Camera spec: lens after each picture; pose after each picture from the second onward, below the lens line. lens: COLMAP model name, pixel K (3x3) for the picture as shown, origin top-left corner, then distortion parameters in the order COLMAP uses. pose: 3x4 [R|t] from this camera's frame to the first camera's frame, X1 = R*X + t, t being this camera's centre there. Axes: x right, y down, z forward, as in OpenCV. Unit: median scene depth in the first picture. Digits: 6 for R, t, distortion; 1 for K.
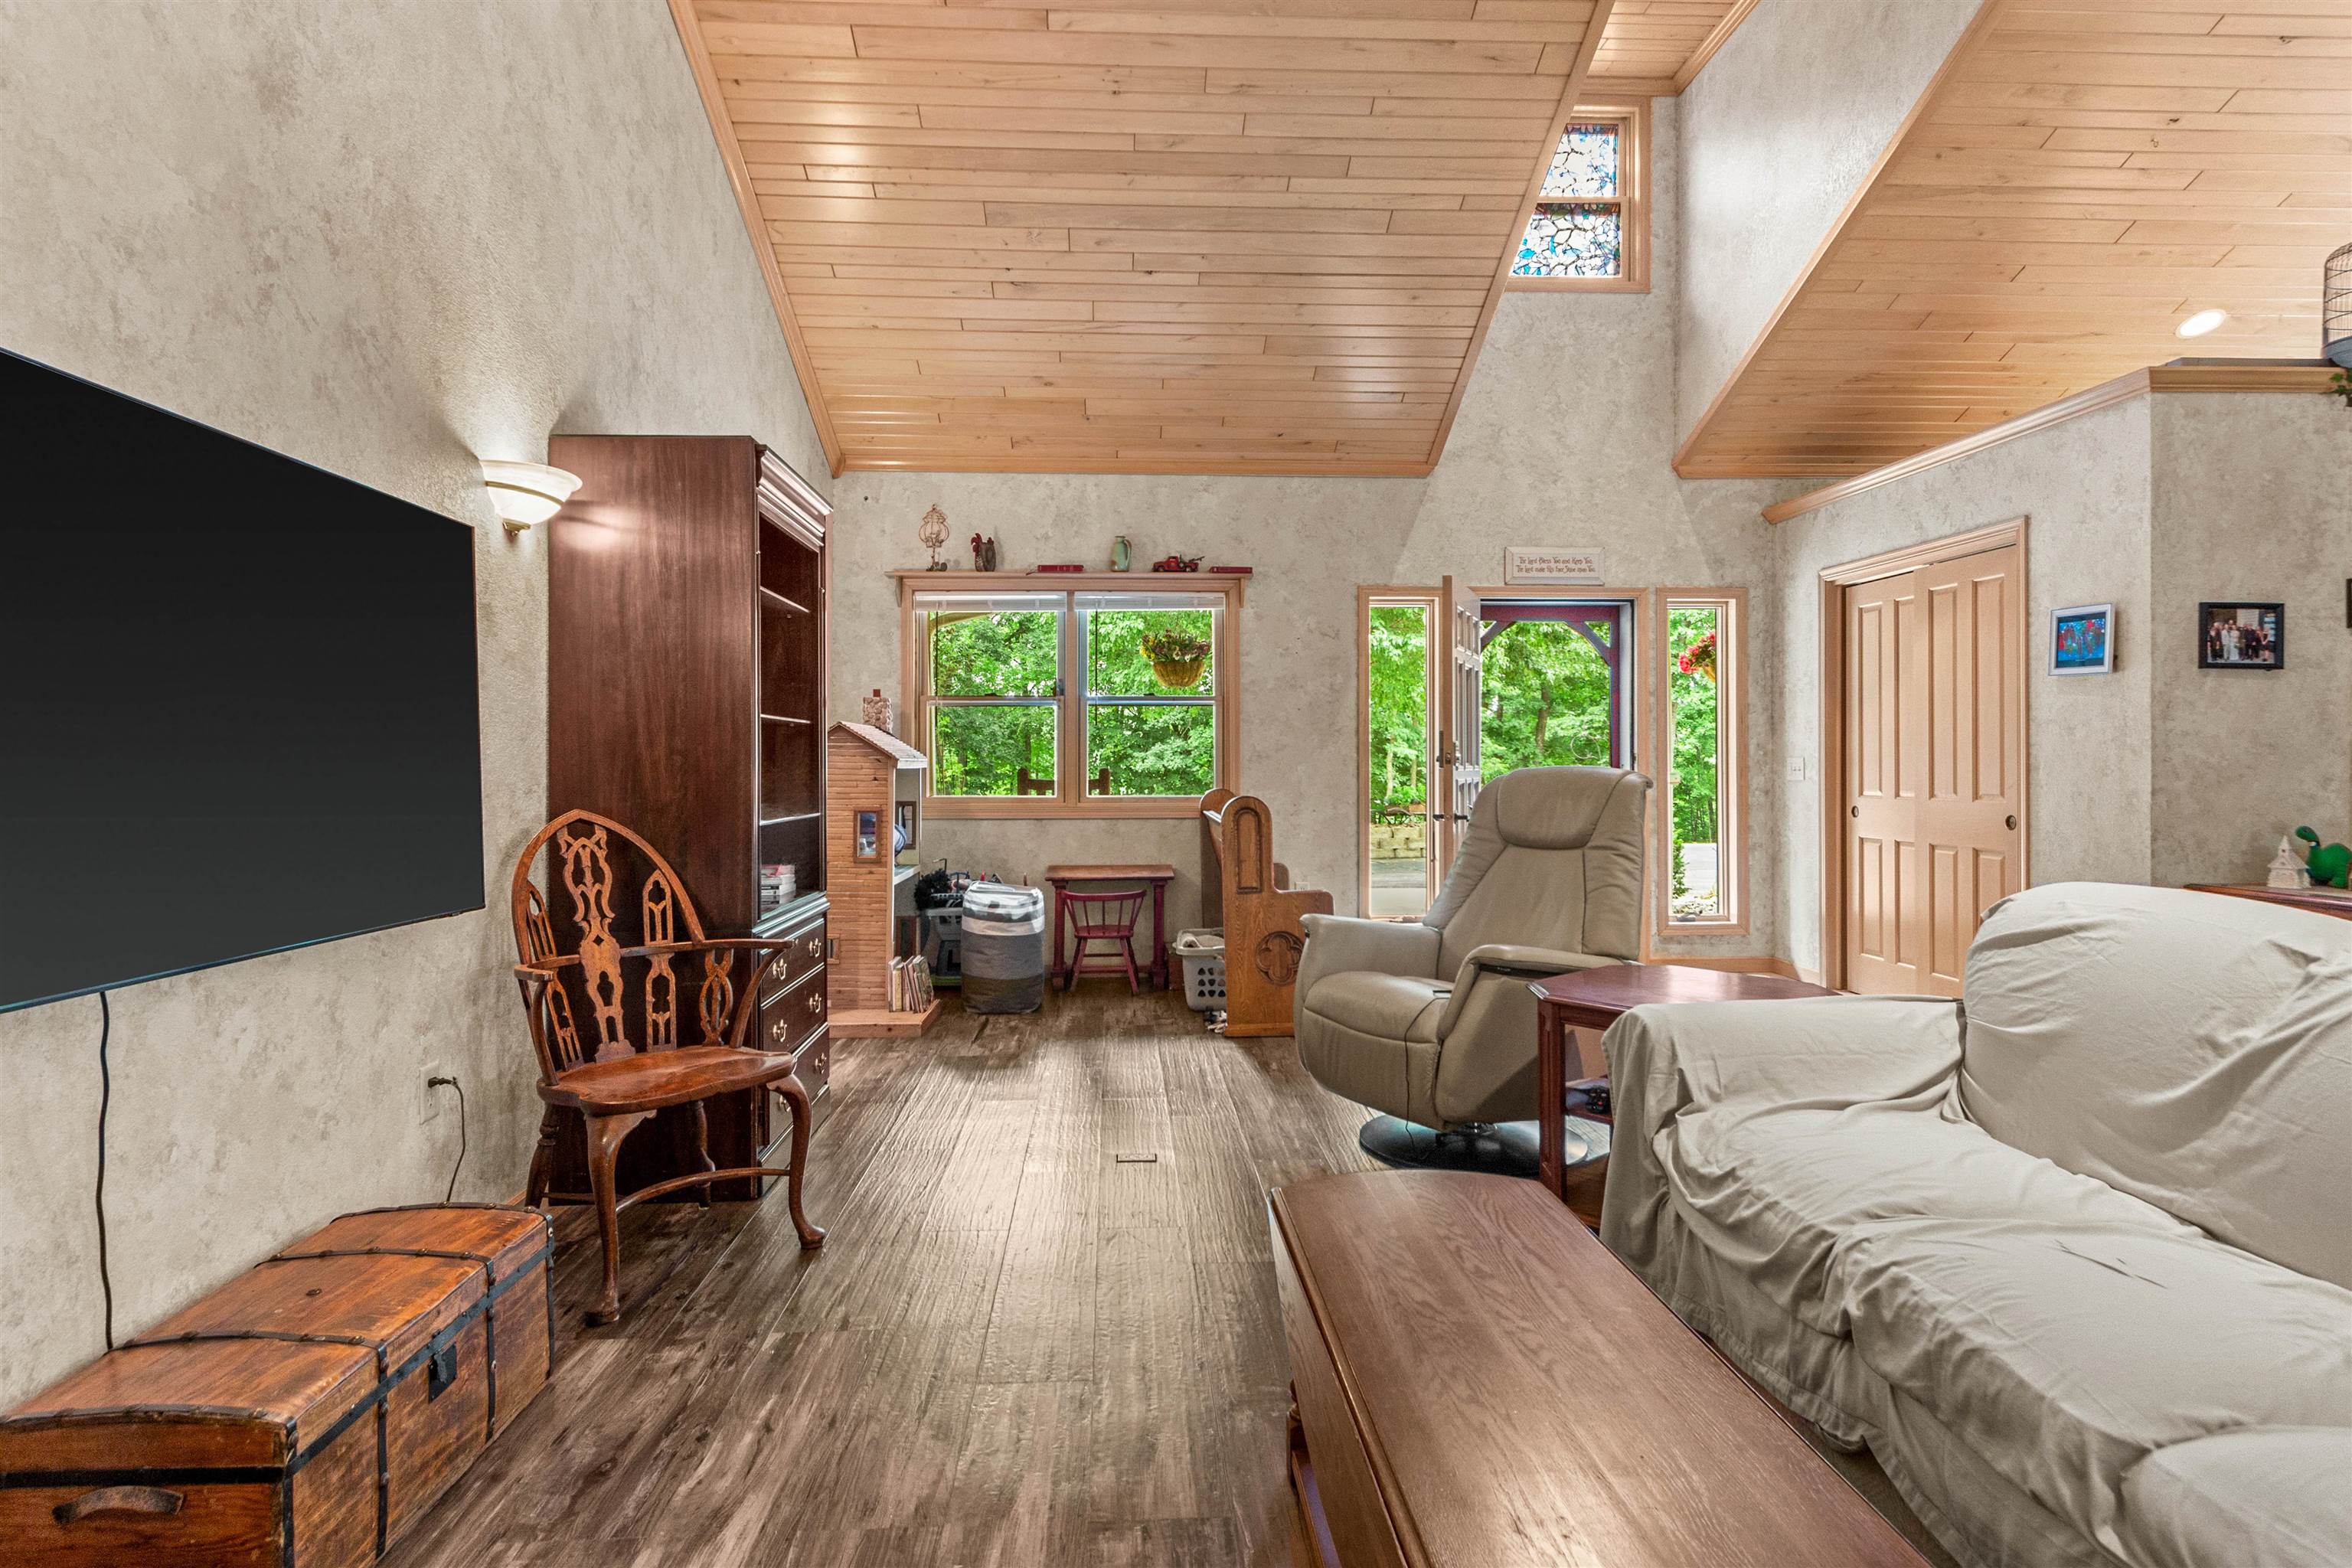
lens RADIAL K [[1275.9, 0, 1169.5], [0, 1275.9, 749.3], [0, 0, 1]] dist [0.000533, -0.000789]
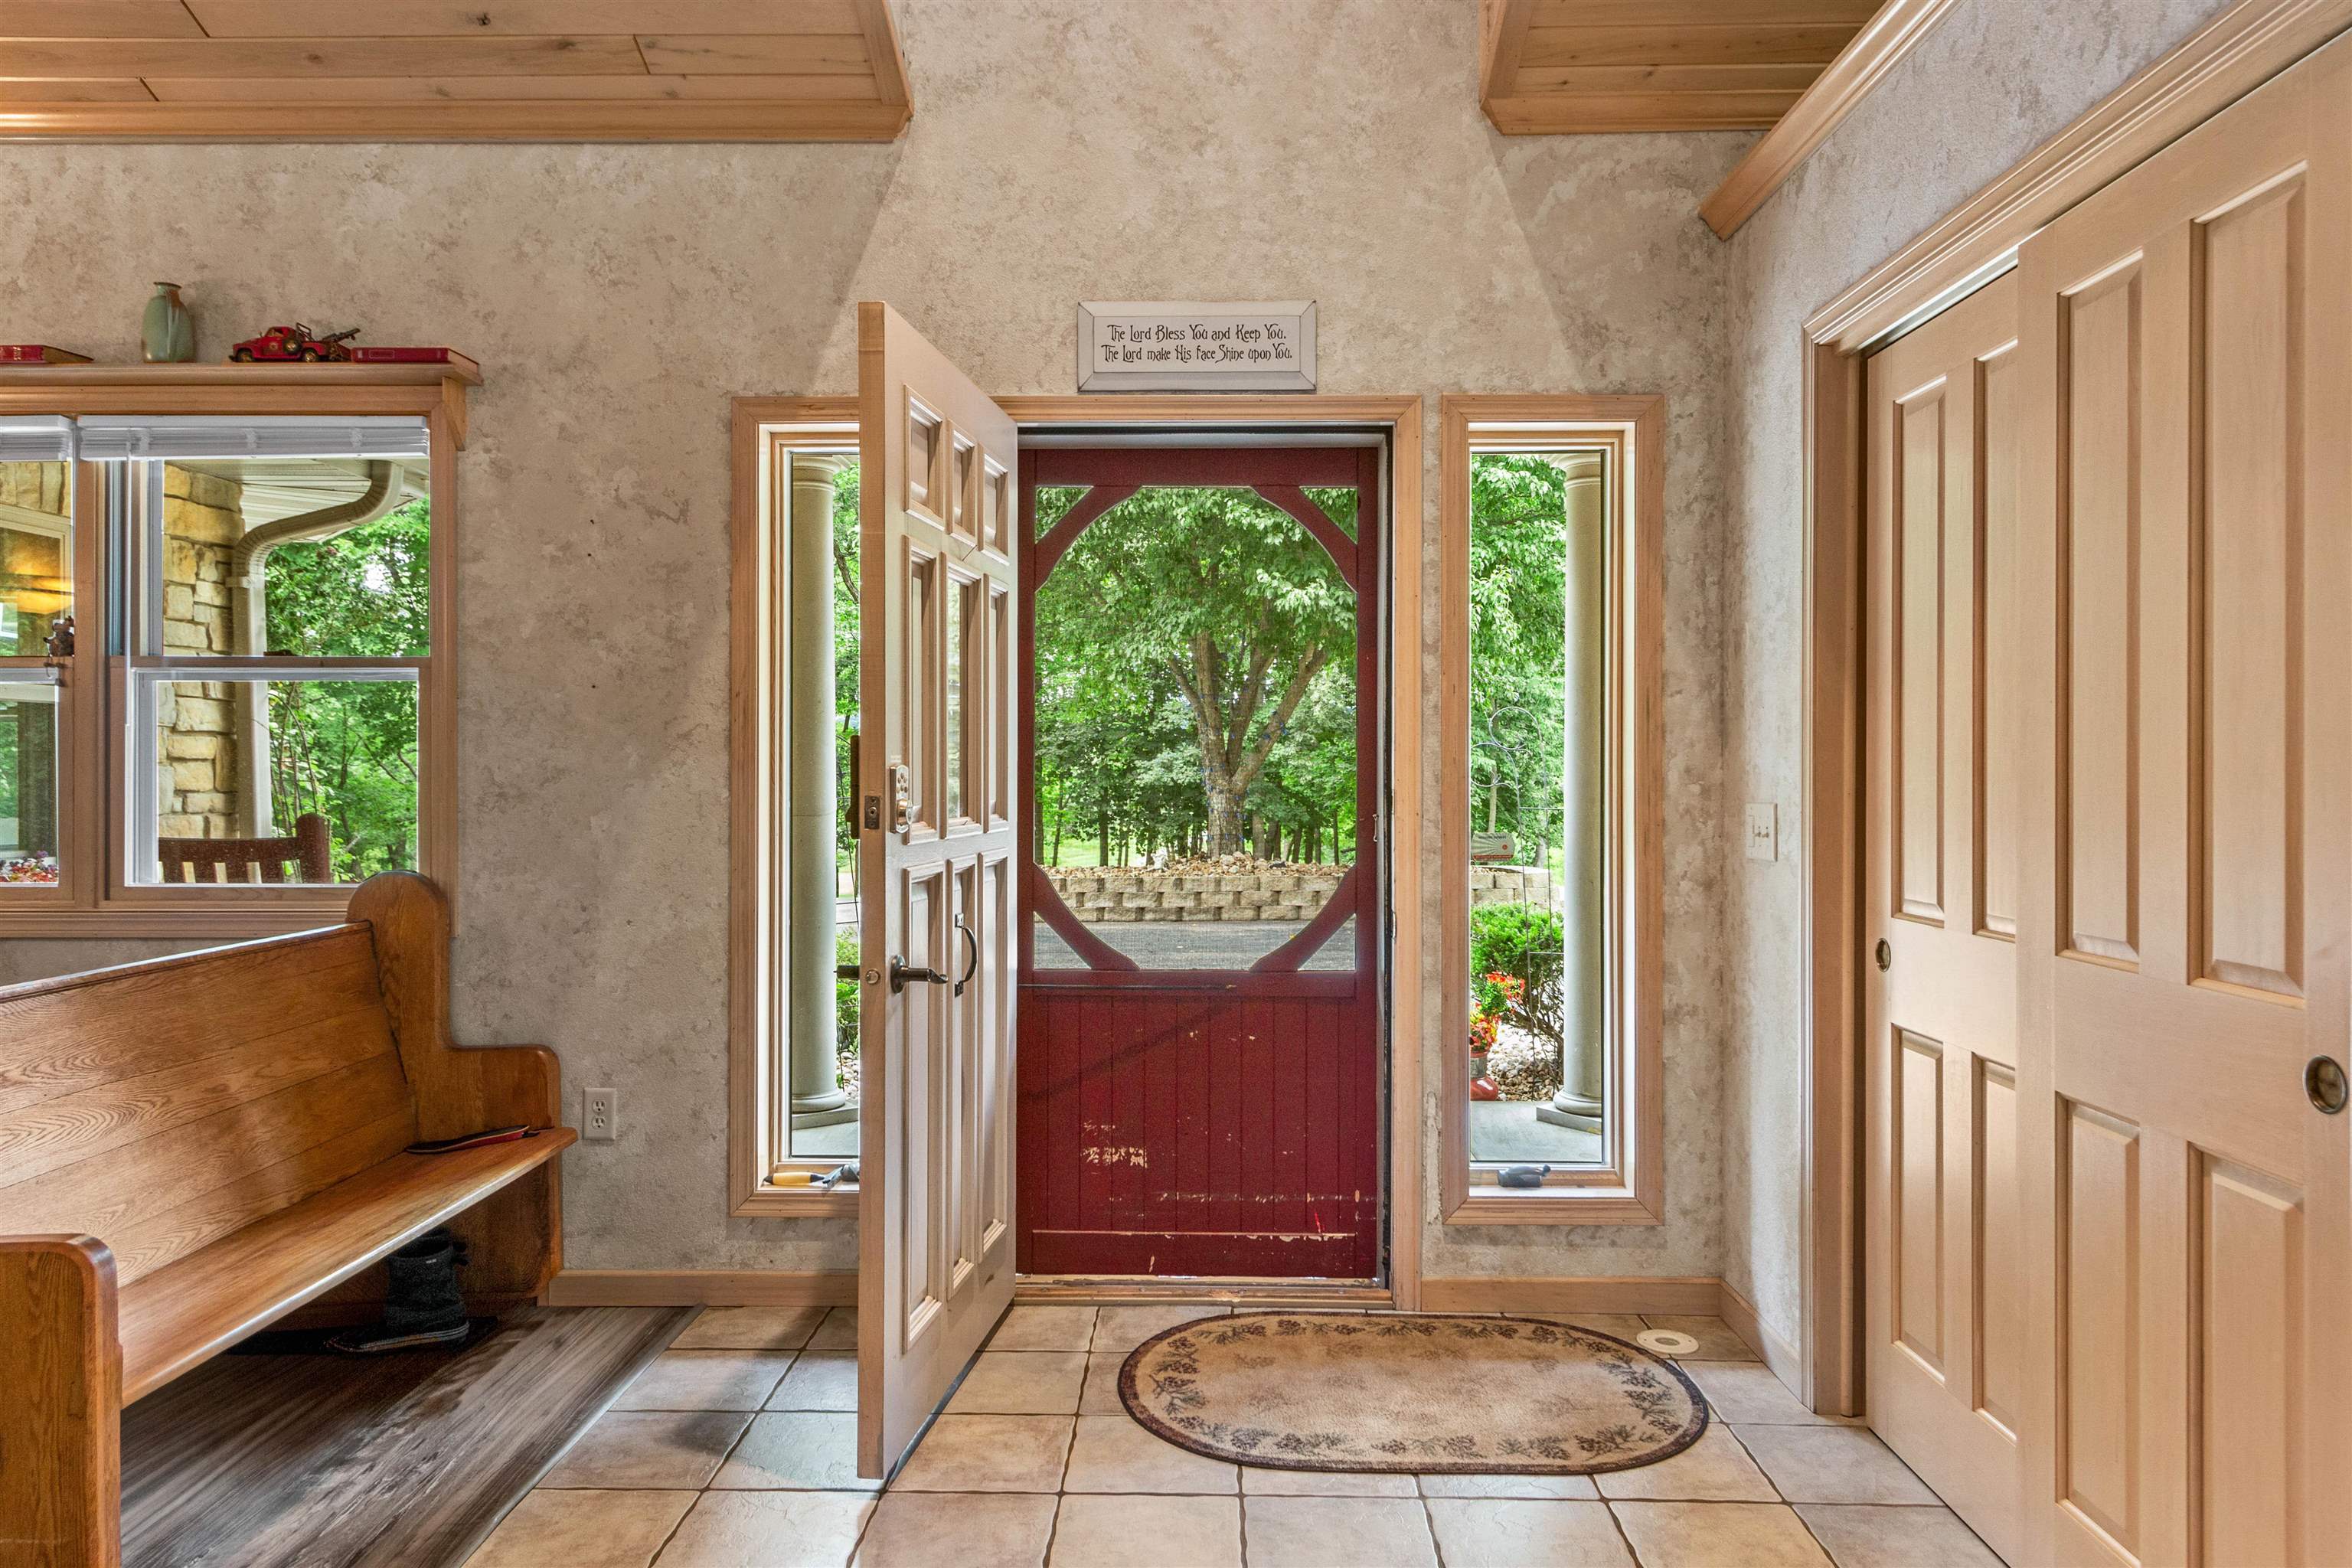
lens RADIAL K [[1518.0, 0, 1181.2], [0, 1518.0, 765.6], [0, 0, 1]] dist [0.003363, -0.002396]
pose [[0.998444, 0.001750, -0.055730, 0.325966], [-0.001382, 0.999977, 0.006650, -0.008298], [0.055740, -0.006562, 0.998424, 0.498558]]
